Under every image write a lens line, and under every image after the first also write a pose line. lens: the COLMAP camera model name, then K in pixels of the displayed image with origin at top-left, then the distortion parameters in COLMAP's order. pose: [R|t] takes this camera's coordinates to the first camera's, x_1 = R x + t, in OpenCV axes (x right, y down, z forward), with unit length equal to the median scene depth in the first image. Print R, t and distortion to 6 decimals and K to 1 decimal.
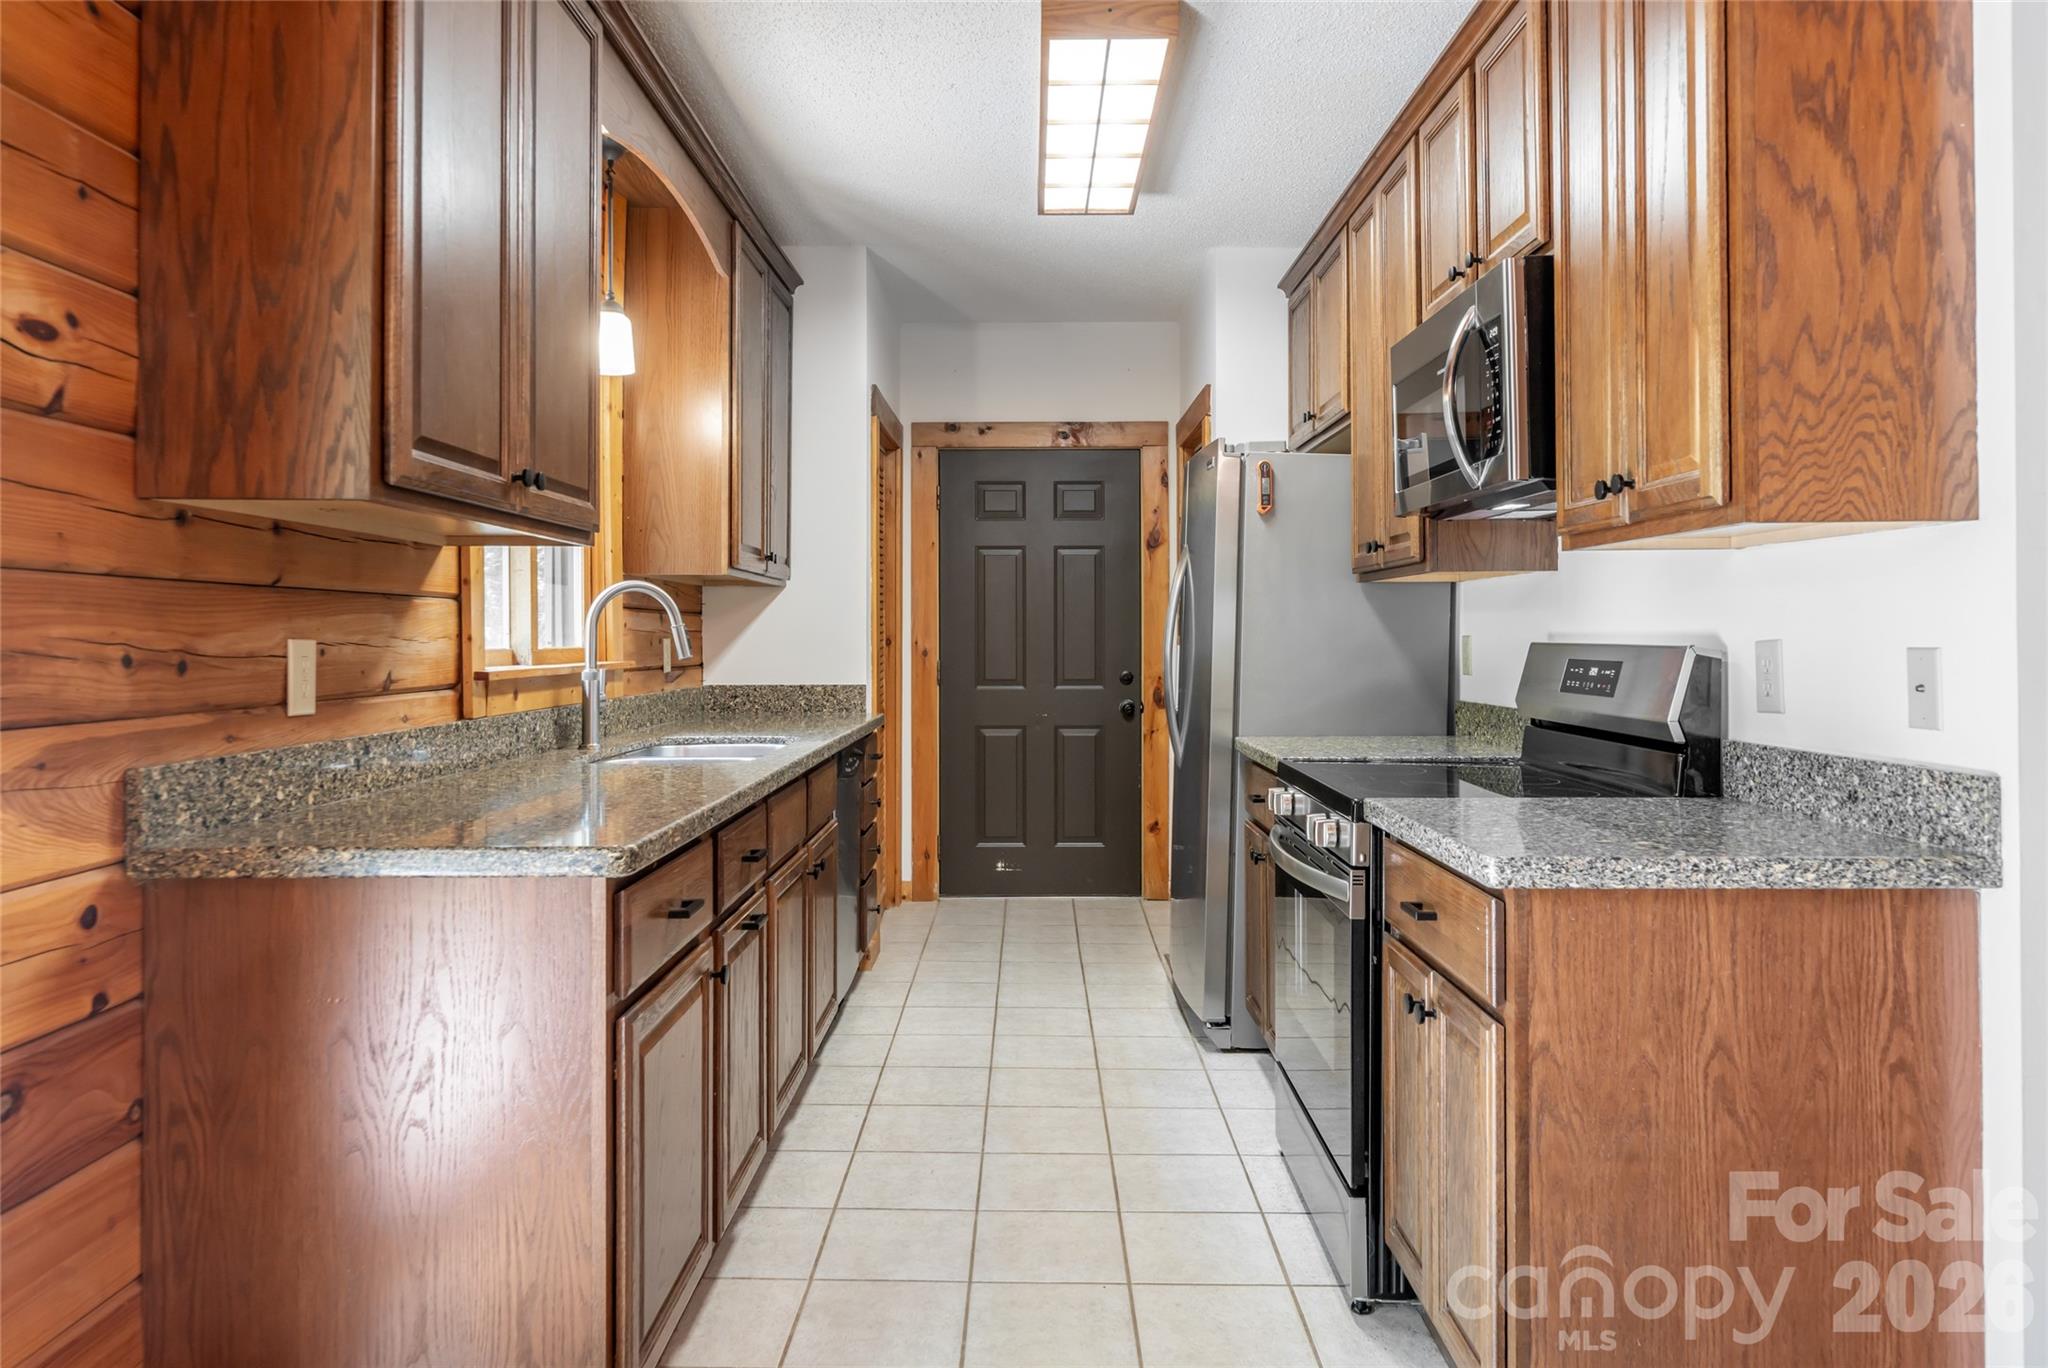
lens RADIAL K [[1337.3, 0, 1042.5], [0, 1337.3, 628.7], [0, 0, 1]] dist [-0.004387, -0.000772]
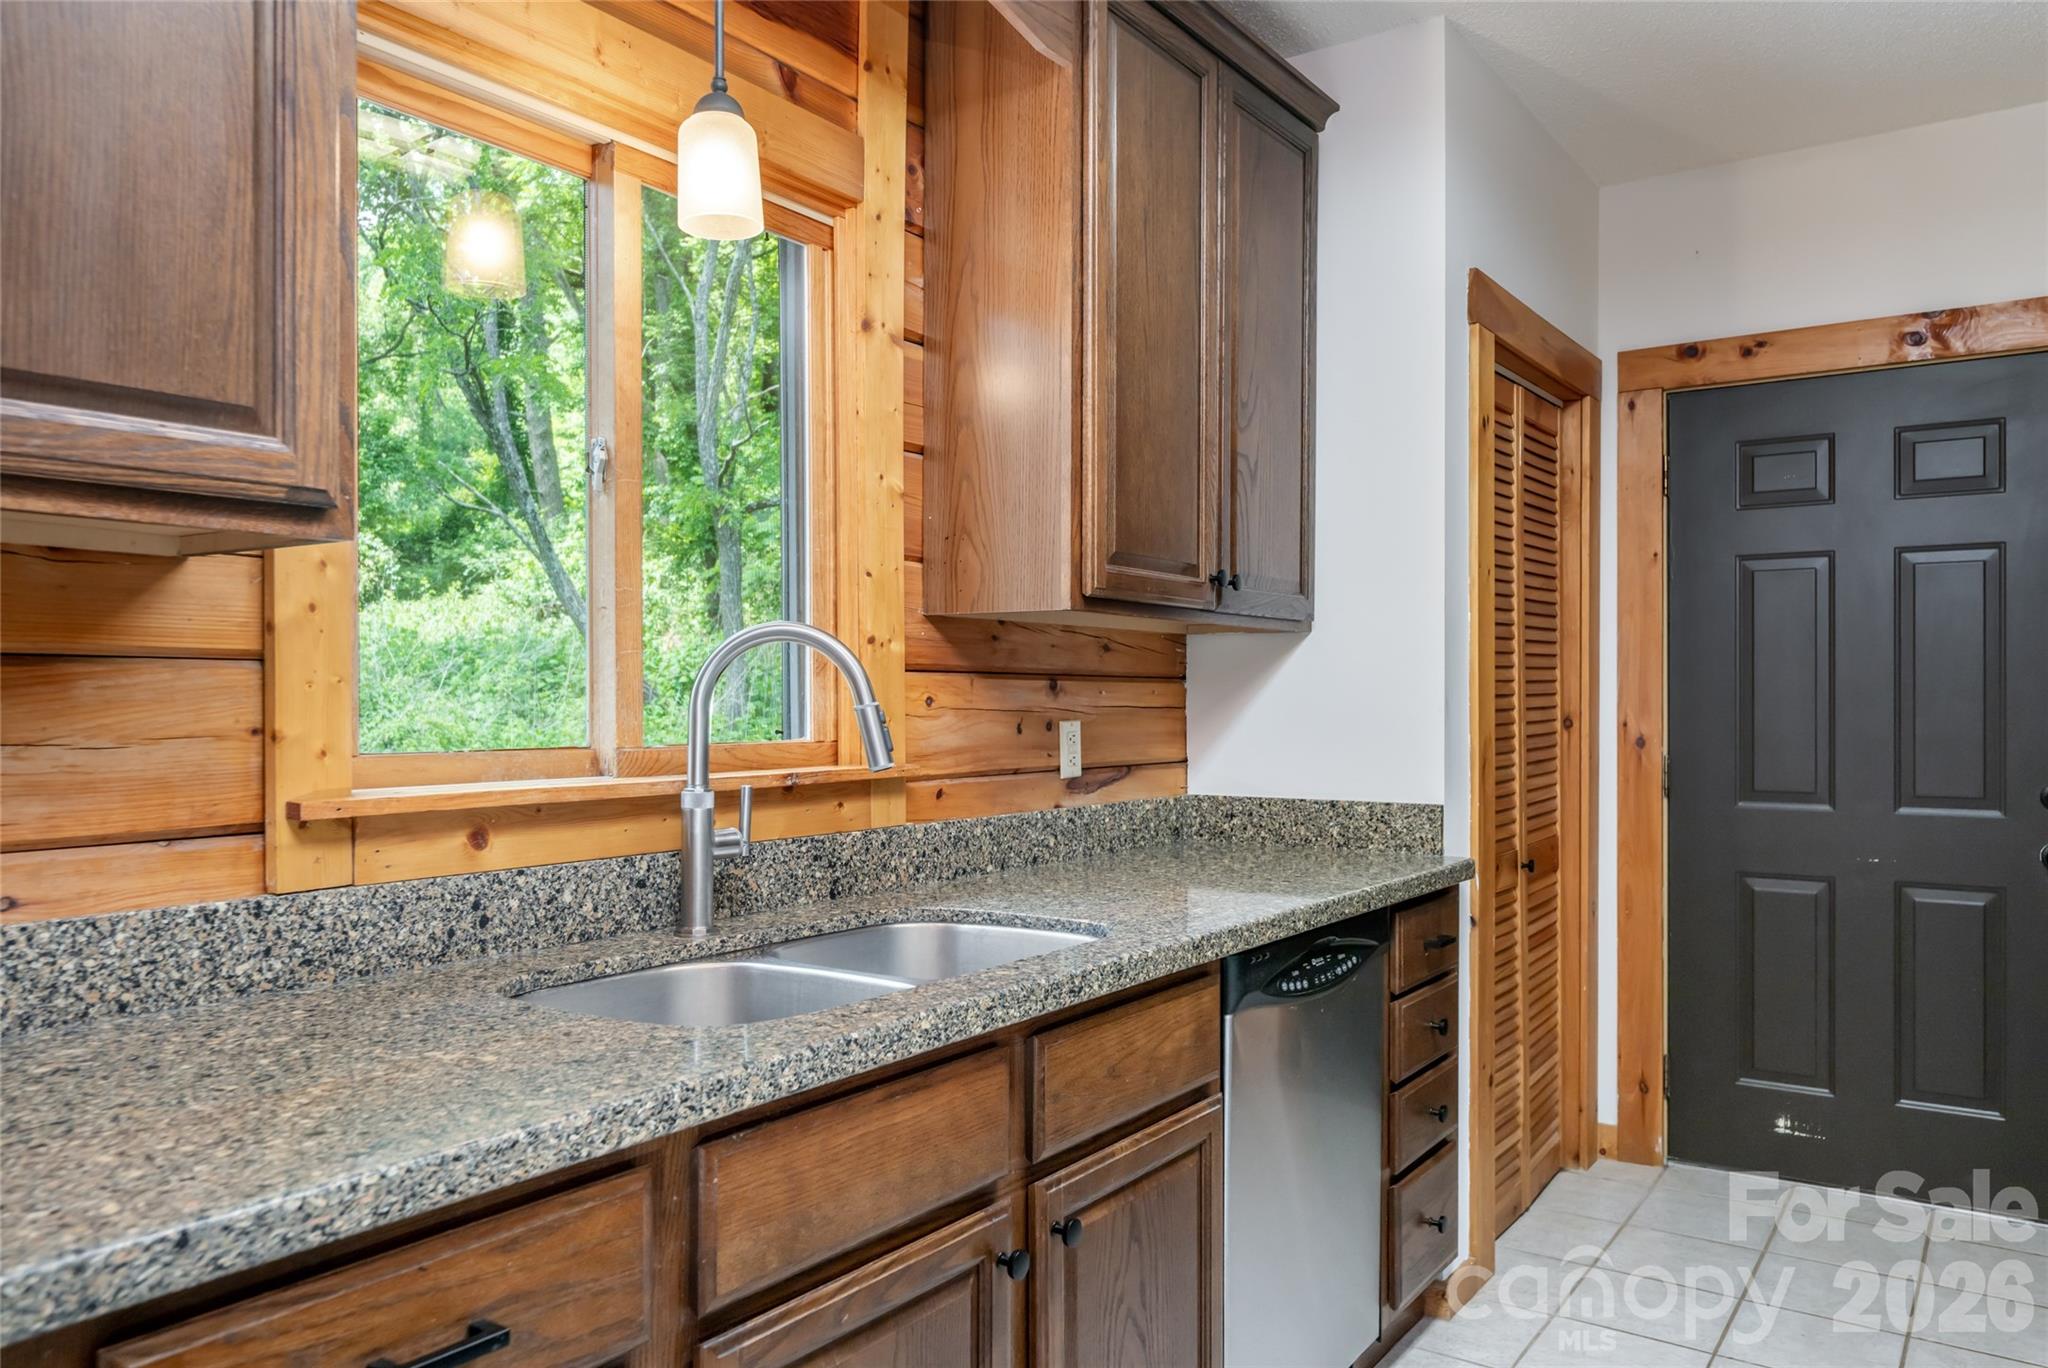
lens RADIAL K [[1456.5, 0, 1034.4], [0, 1456.5, 698.2], [0, 0, 1]] dist [-0.008228, -0.004027]
pose [[0.818925, 0.000375, -0.573901, 0.076311], [0.002229, 0.999990, 0.003834, -0.005163], [0.573897, -0.004419, 0.818916, 0.408752]]
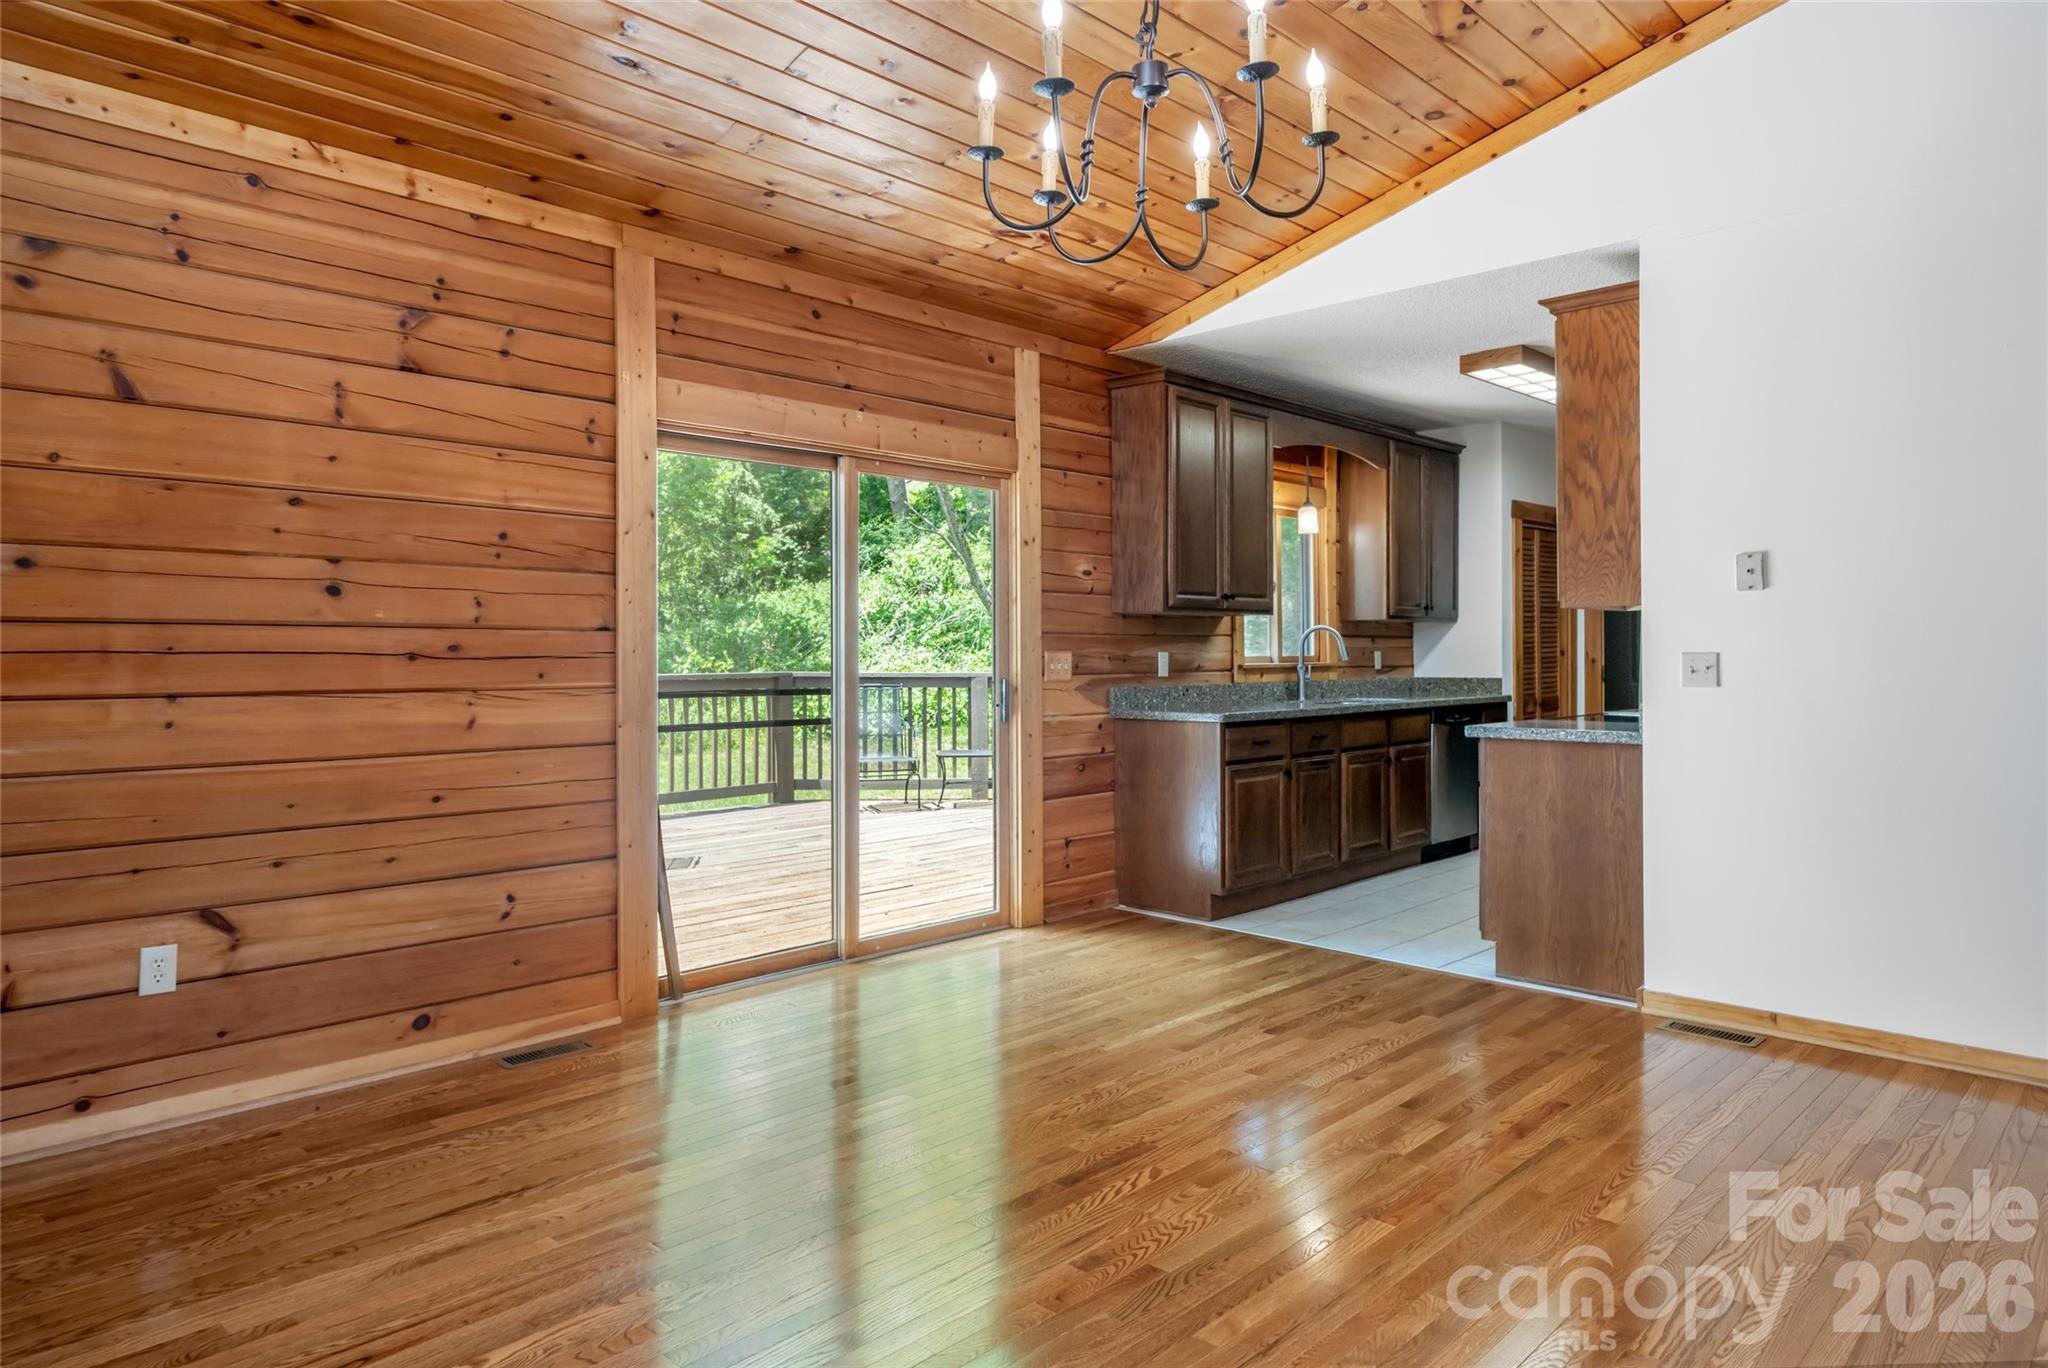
lens RADIAL K [[1275.2, 0, 1041.6], [0, 1275.2, 652.2], [0, 0, 1]] dist [0.000264, 0.000924]
pose [[0.723606, -0.001825, -0.690210, 0.574552], [0.007567, 0.999957, 0.005290, -0.004095], [0.690171, -0.009051, 0.723589, -0.597803]]
